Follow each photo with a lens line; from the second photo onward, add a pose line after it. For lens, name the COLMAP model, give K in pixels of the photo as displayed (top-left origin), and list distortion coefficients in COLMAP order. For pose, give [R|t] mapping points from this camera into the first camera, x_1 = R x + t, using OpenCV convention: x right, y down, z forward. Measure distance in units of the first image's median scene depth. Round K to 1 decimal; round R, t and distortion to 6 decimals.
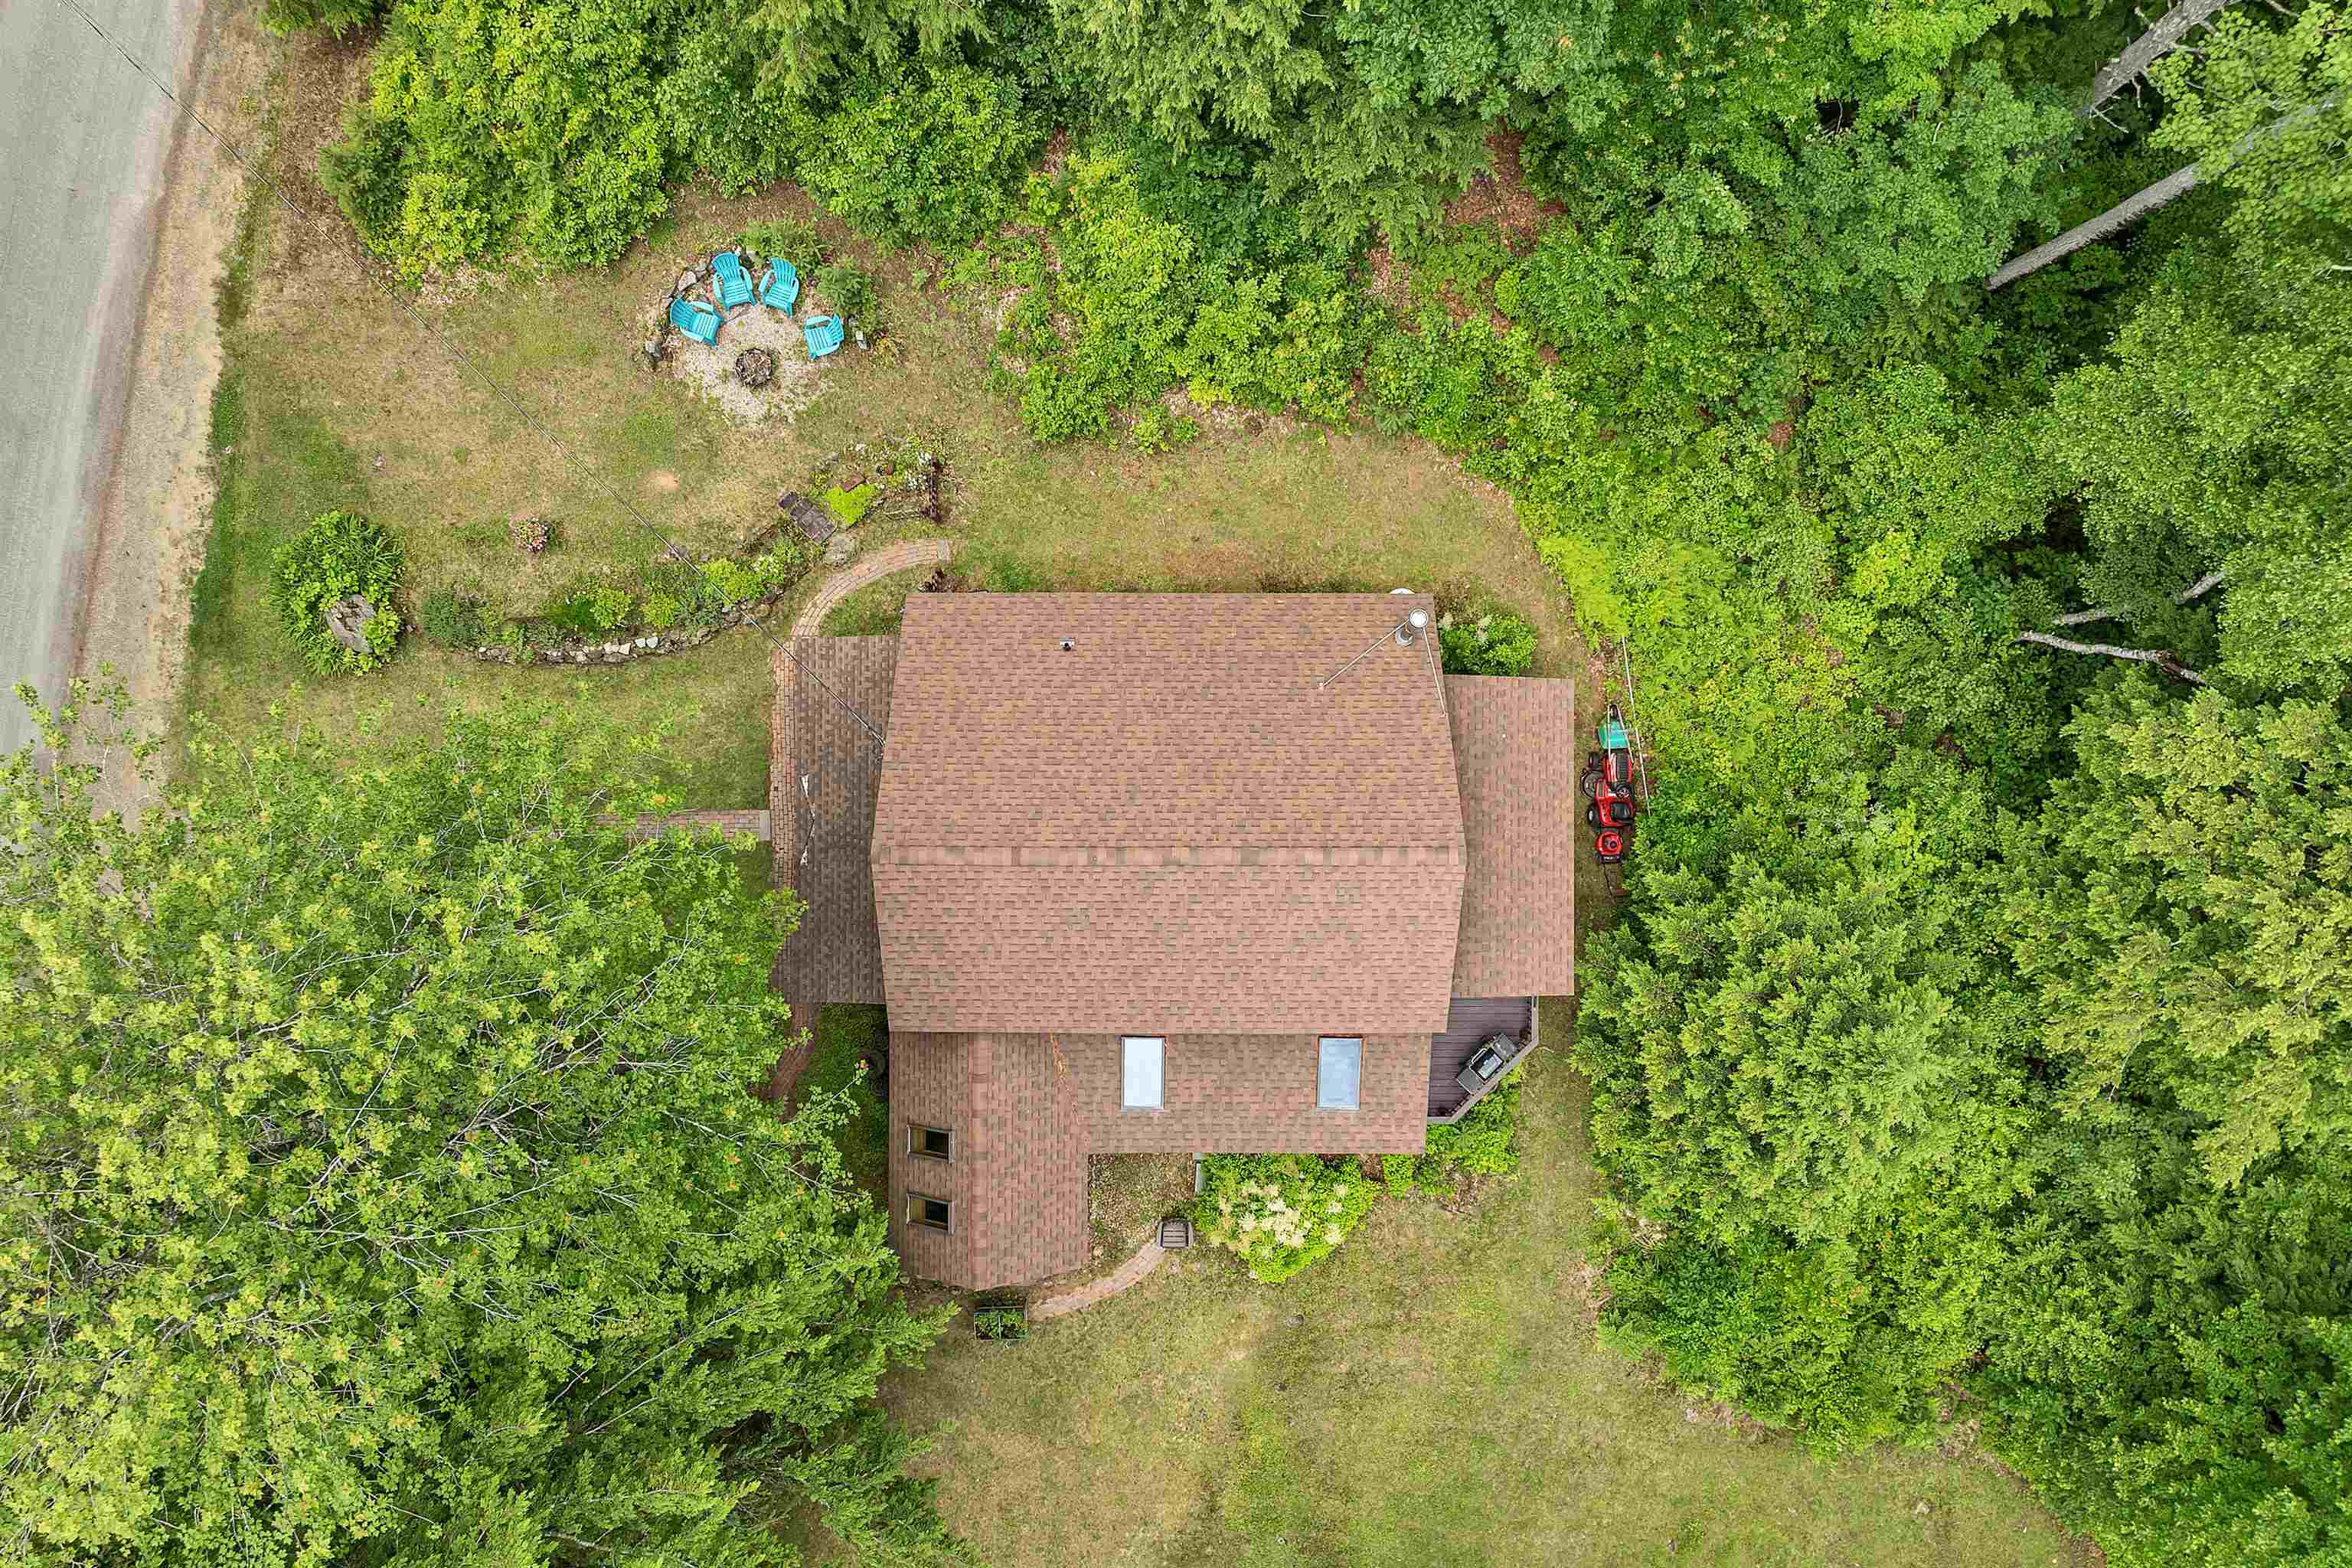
lens RADIAL K [[1704.7, 0, 1182.7], [0, 1704.7, 827.8], [0, 0, 1]] dist [-0.065476, 0.041388]
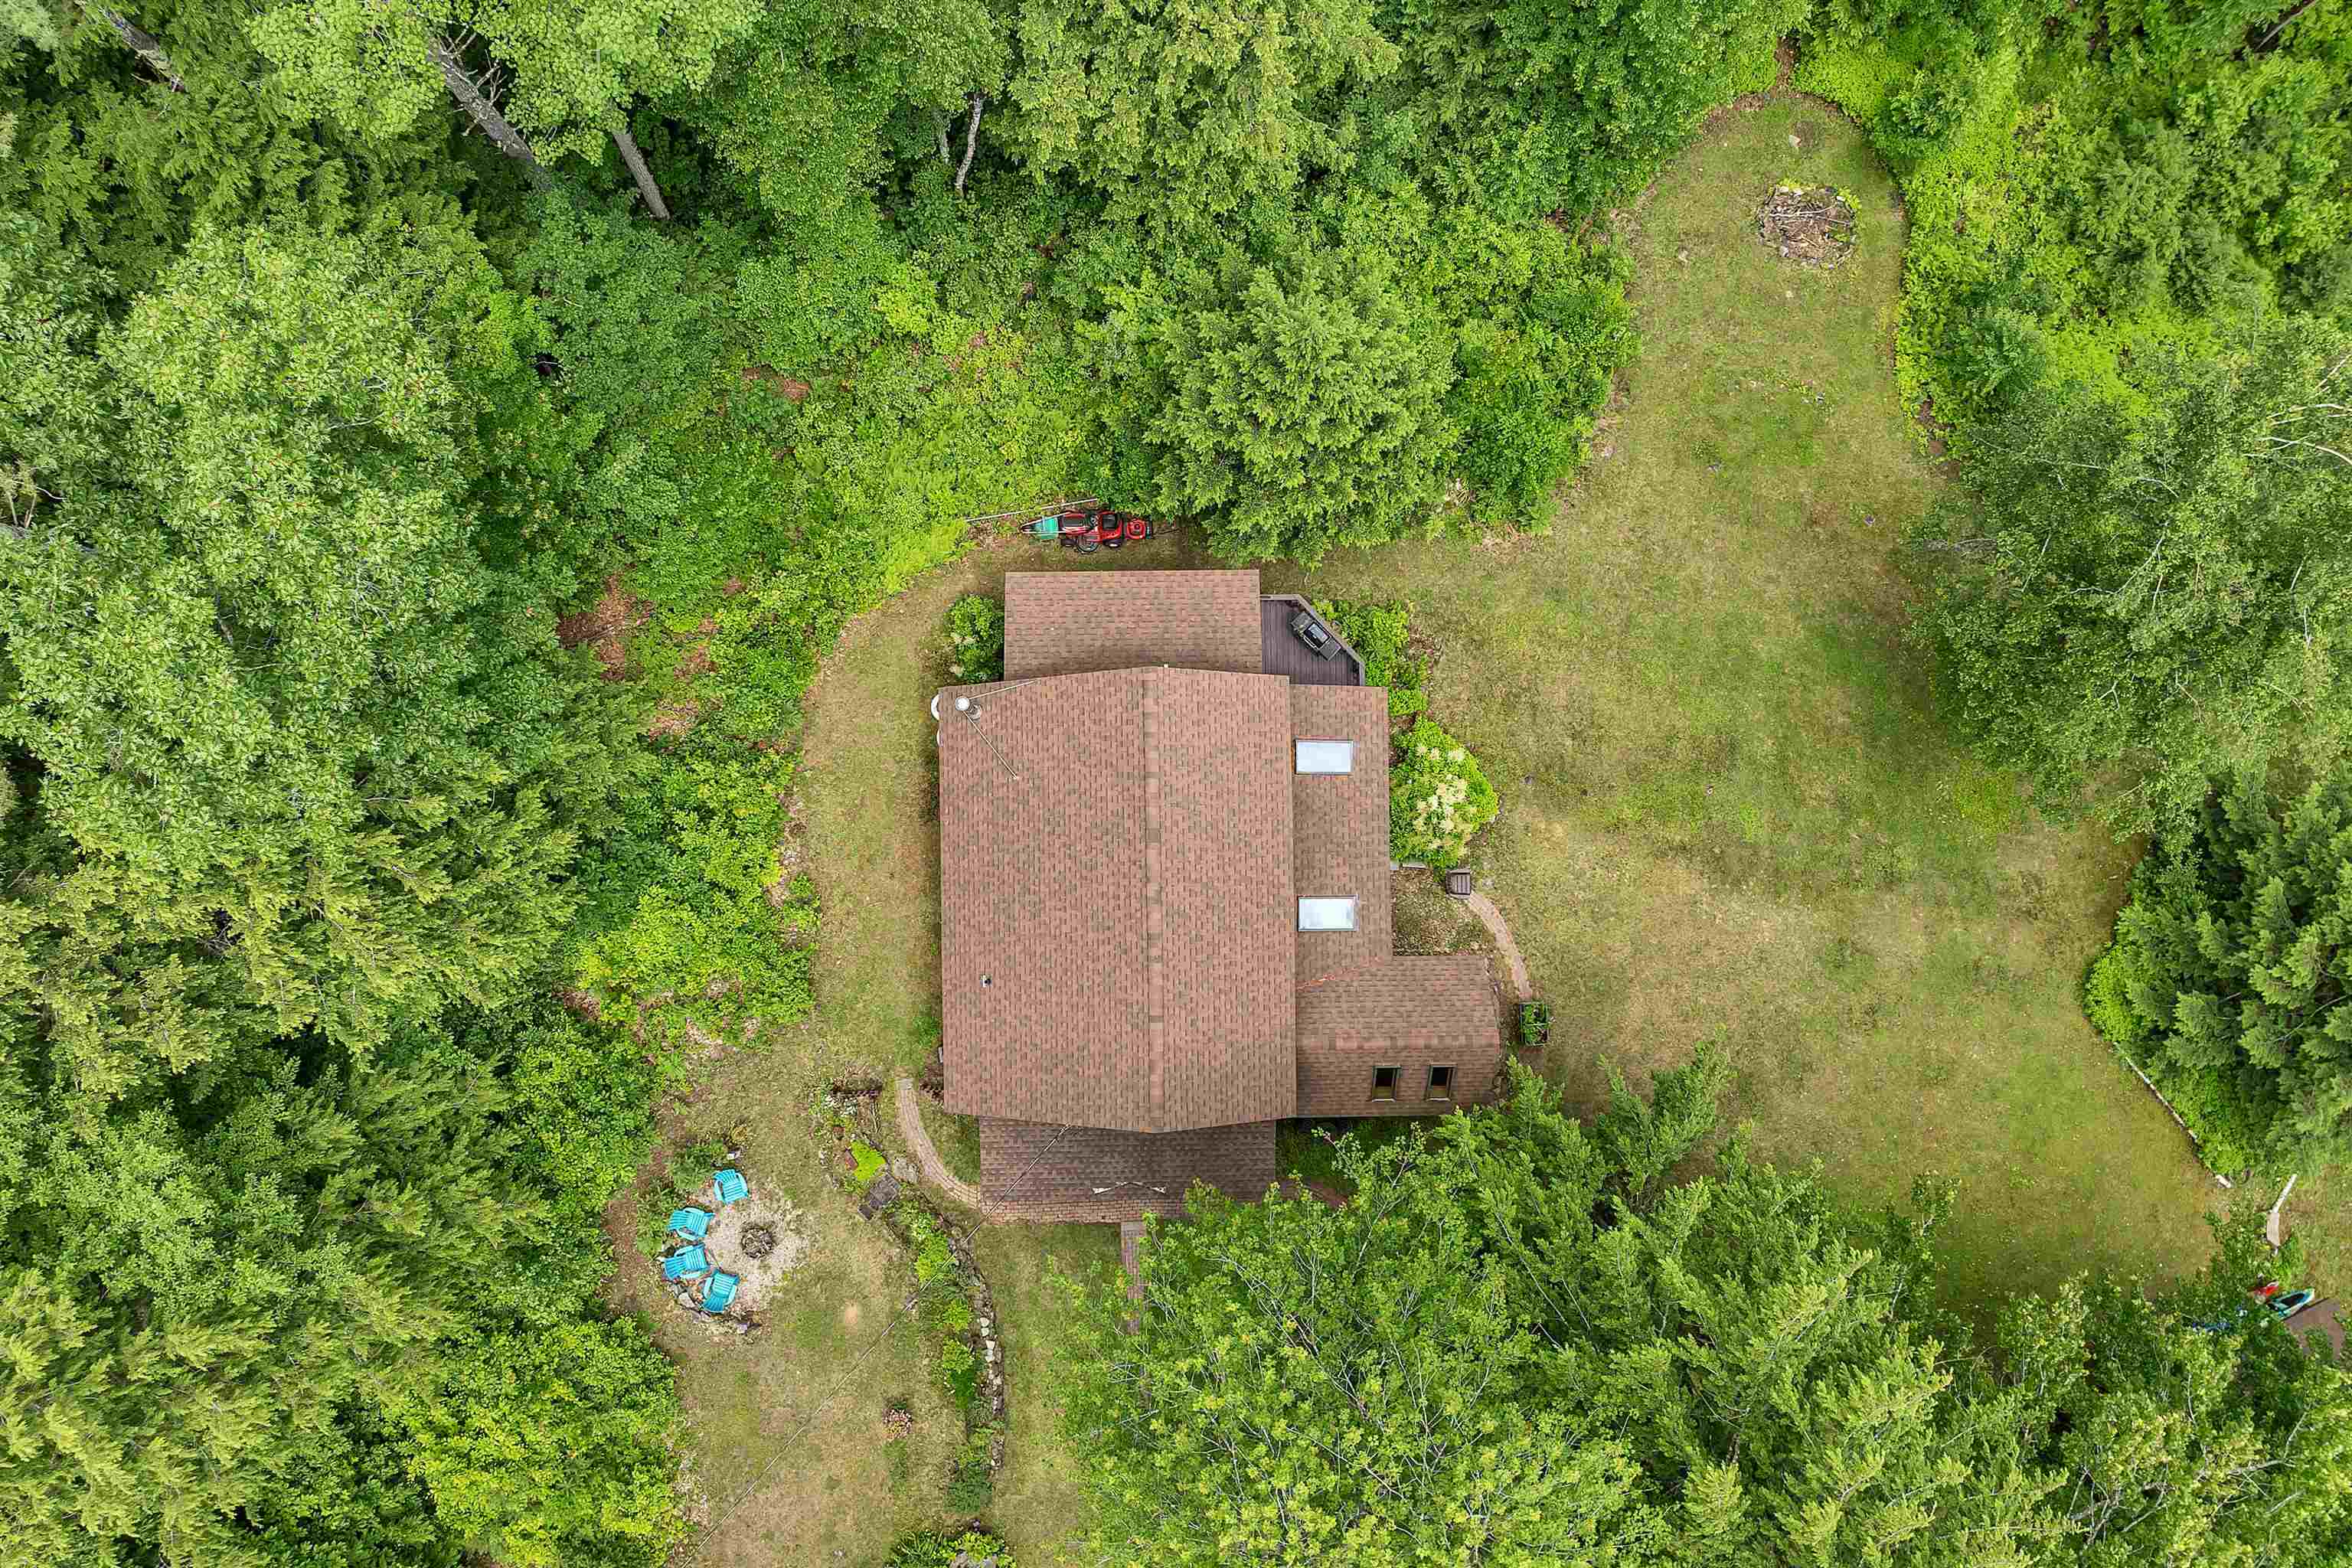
lens RADIAL K [[1704.7, 0, 1182.7], [0, 1704.7, 827.8], [0, 0, 1]] dist [-0.065476, 0.041388]
pose [[-0.017511, -0.999753, 0.013656, 0.023467], [0.999181, -0.017000, 0.036707, -0.006427], [-0.036466, 0.014287, 0.999233, -0.235895]]
